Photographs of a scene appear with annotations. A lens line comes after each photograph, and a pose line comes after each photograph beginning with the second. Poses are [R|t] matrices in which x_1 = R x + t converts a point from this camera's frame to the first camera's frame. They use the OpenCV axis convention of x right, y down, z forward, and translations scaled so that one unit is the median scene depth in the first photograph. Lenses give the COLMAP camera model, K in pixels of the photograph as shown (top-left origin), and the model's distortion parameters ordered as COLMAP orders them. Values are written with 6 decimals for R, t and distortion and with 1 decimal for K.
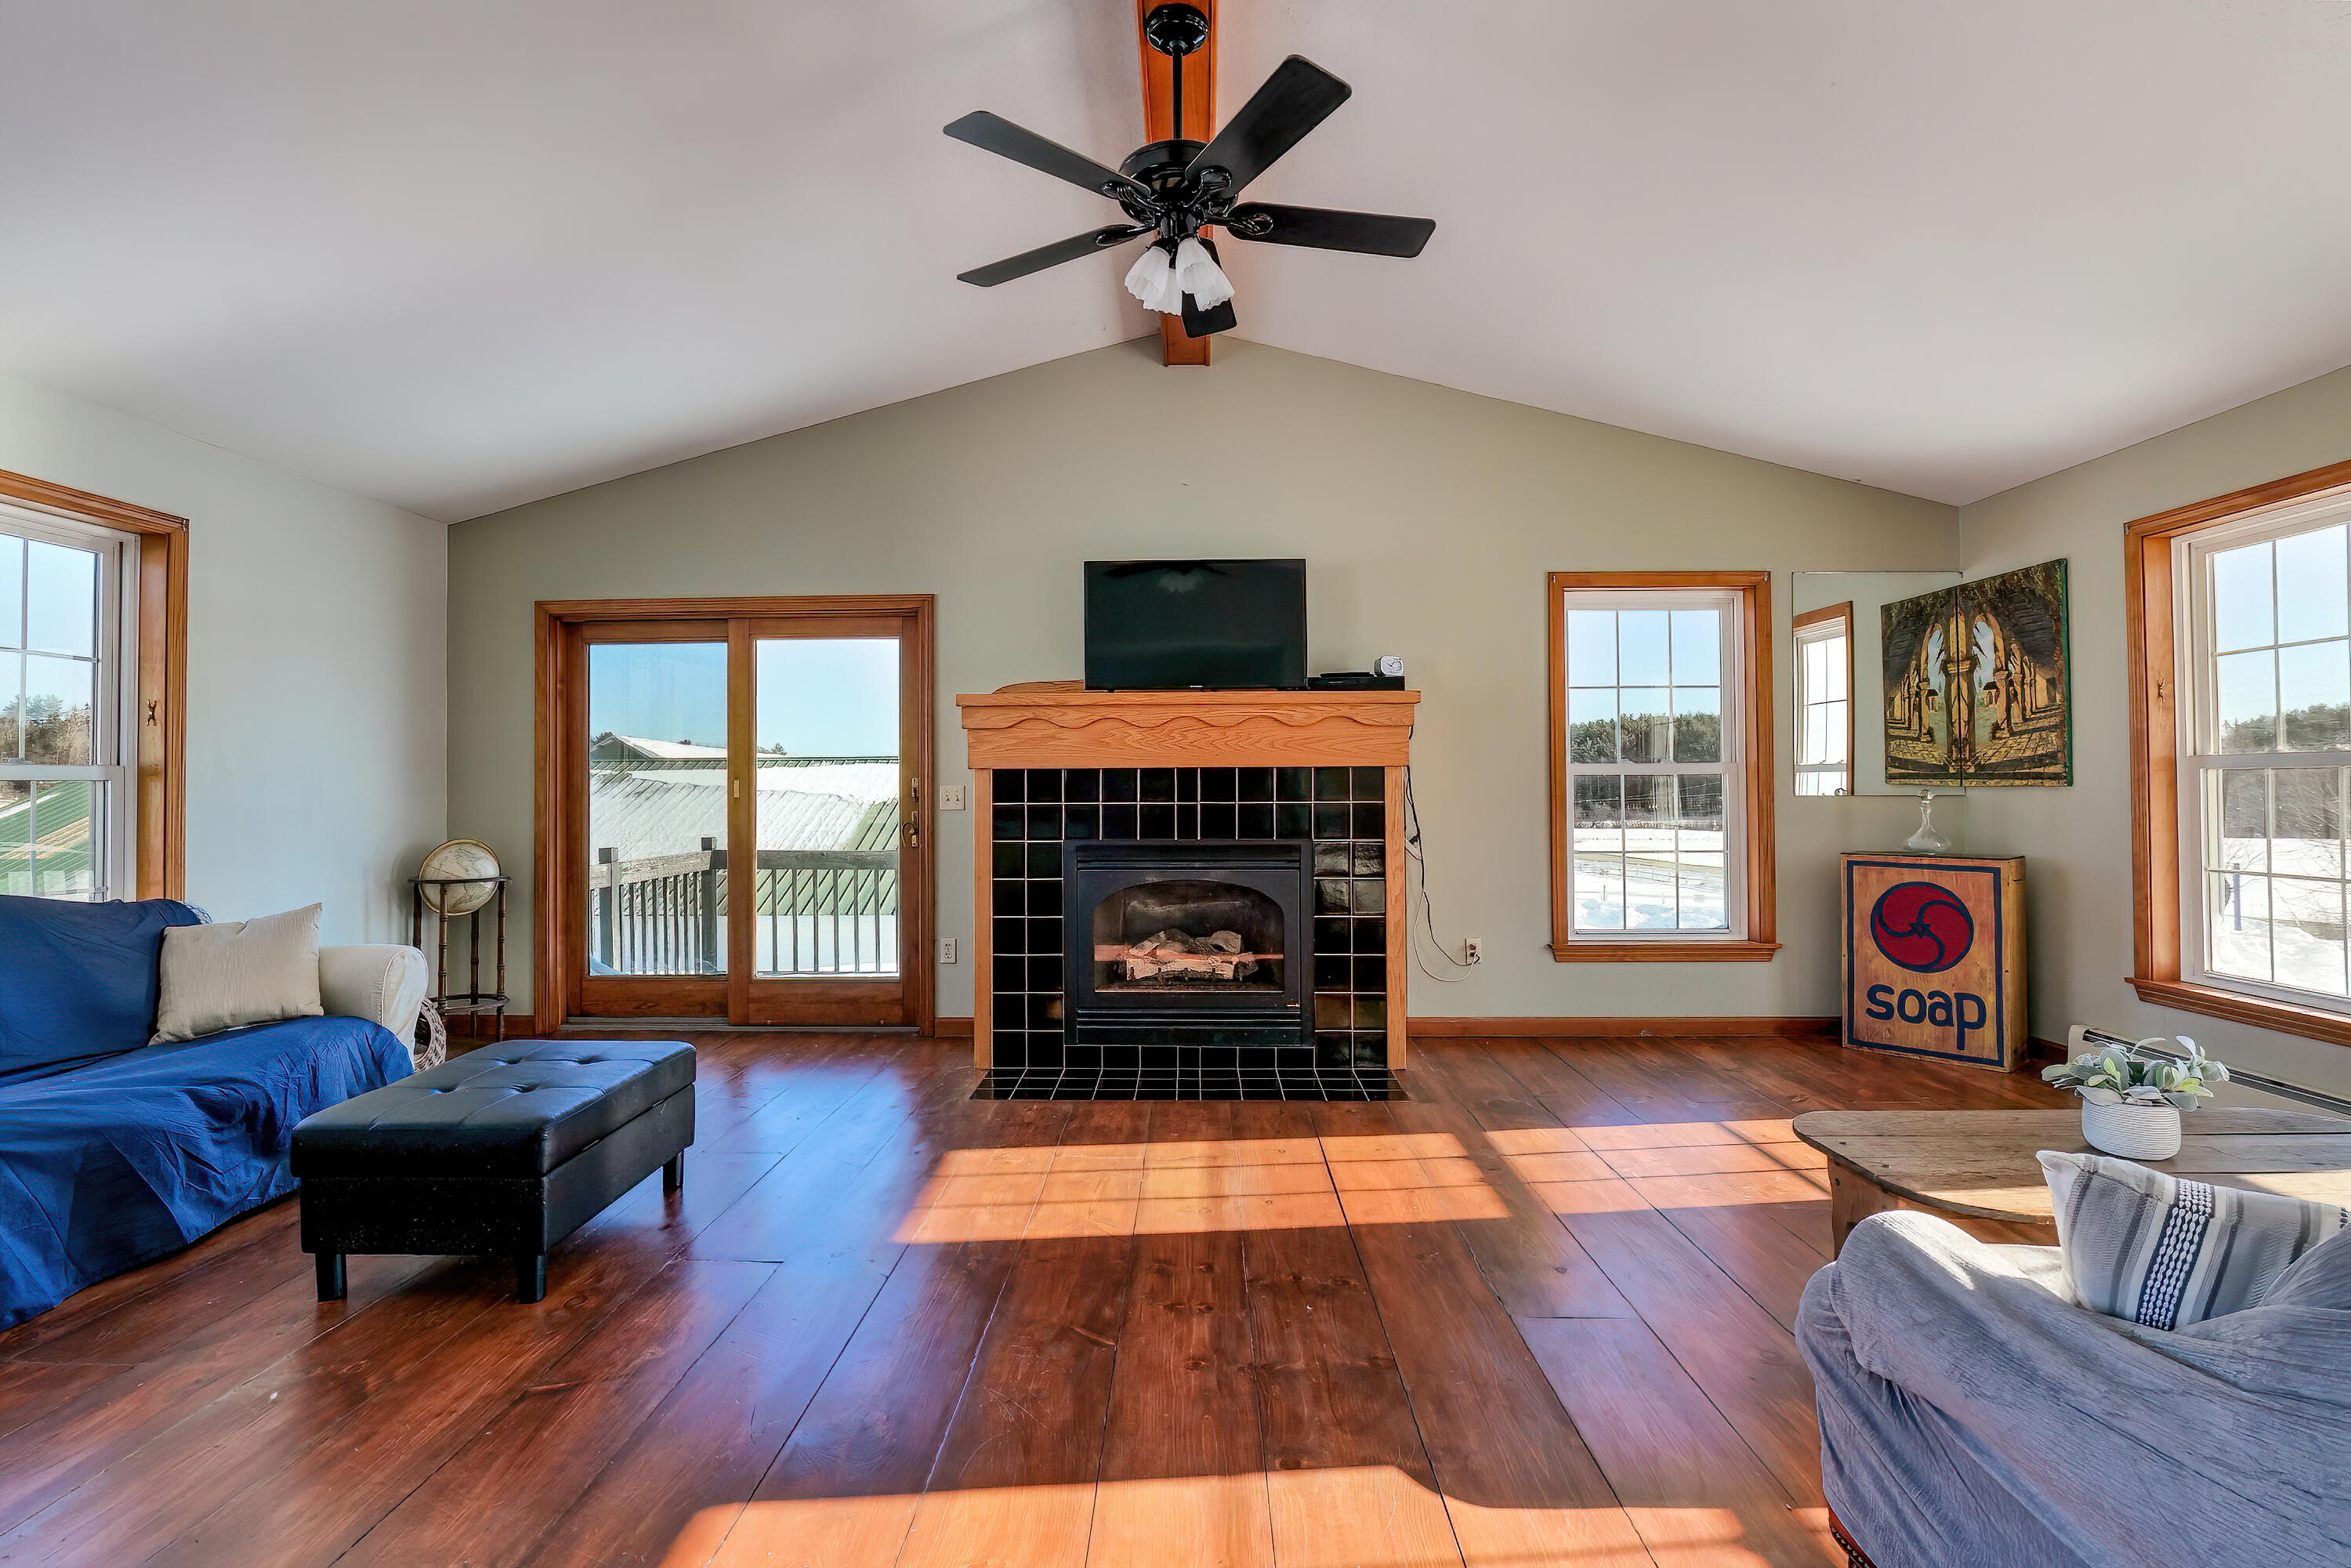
lens RADIAL K [[1125.5, 0, 1175.5], [0, 1125.5, 784.0], [0, 0, 1]] dist [-0.002419, -0.000382]
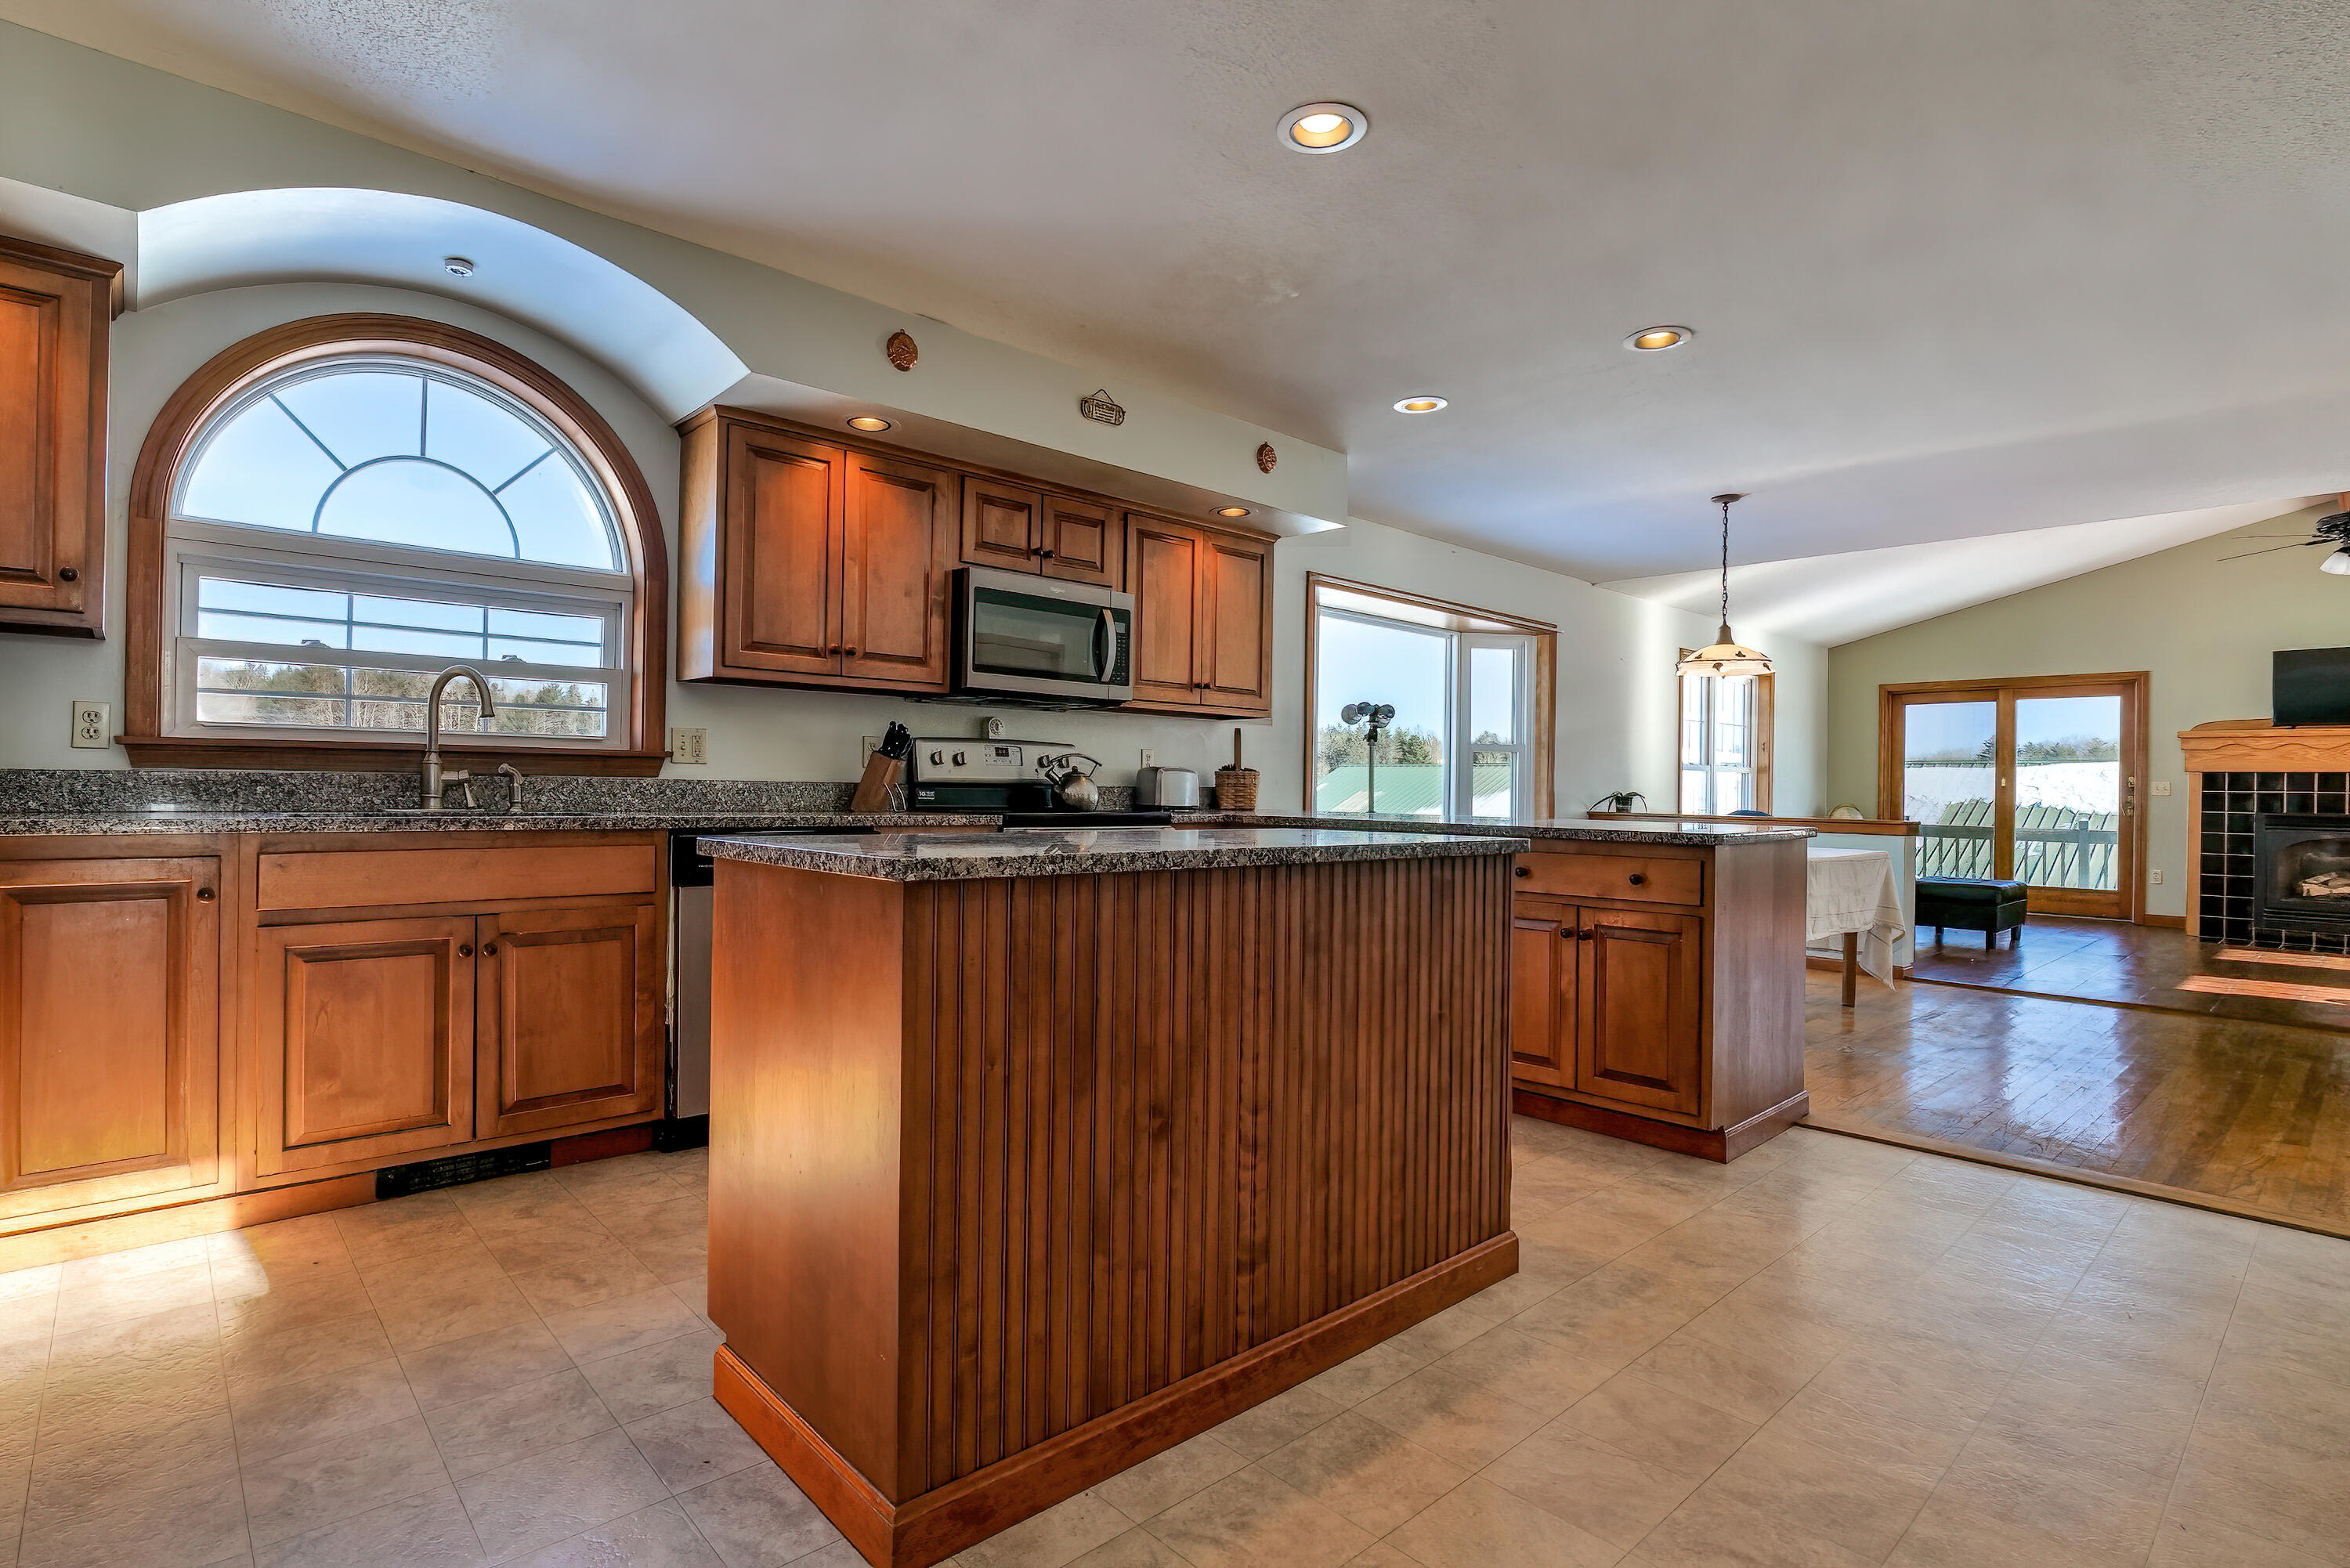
lens RADIAL K [[1125.0, 0, 1175.0], [0, 1125.0, 784.0], [0, 0, 1]] dist [-0.002419, -0.000382]
pose [[0.691973, 0.015353, -0.721760, -0.001701], [-0.016527, 0.999849, 0.005424, 0.021678], [0.721734, 0.008176, 0.692122, -1.325102]]
